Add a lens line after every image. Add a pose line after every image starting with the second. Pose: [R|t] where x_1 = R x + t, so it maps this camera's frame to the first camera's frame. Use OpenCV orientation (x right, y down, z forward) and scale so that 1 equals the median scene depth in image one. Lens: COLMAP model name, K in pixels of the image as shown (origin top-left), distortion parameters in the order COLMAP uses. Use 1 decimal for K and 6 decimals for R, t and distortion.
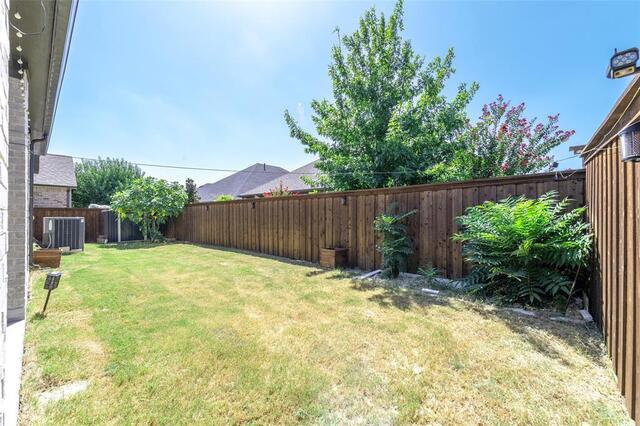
lens RADIAL K [[252.2, 0, 318.4], [0, 252.2, 213.1], [0, 0, 1]] dist [0.002665, -0.000807]
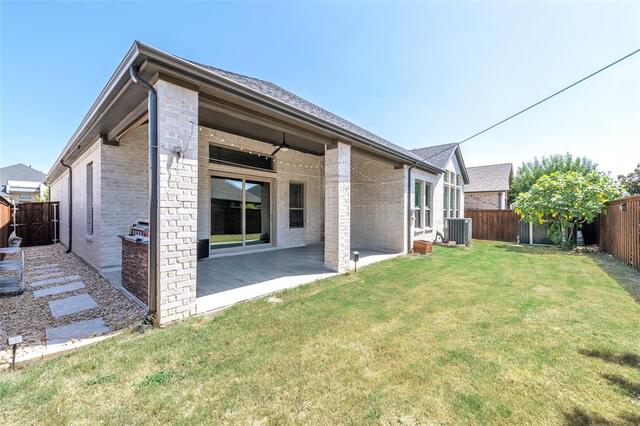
lens RADIAL K [[252.2, 0, 318.1], [0, 252.2, 213.8], [0, 0, 1]] dist [0.002665, -0.000807]
pose [[0.024358, 0.003330, -0.999698, 0.554216], [-0.001611, 0.999993, 0.003292, -0.020567], [0.999702, 0.001530, 0.024363, 0.618502]]
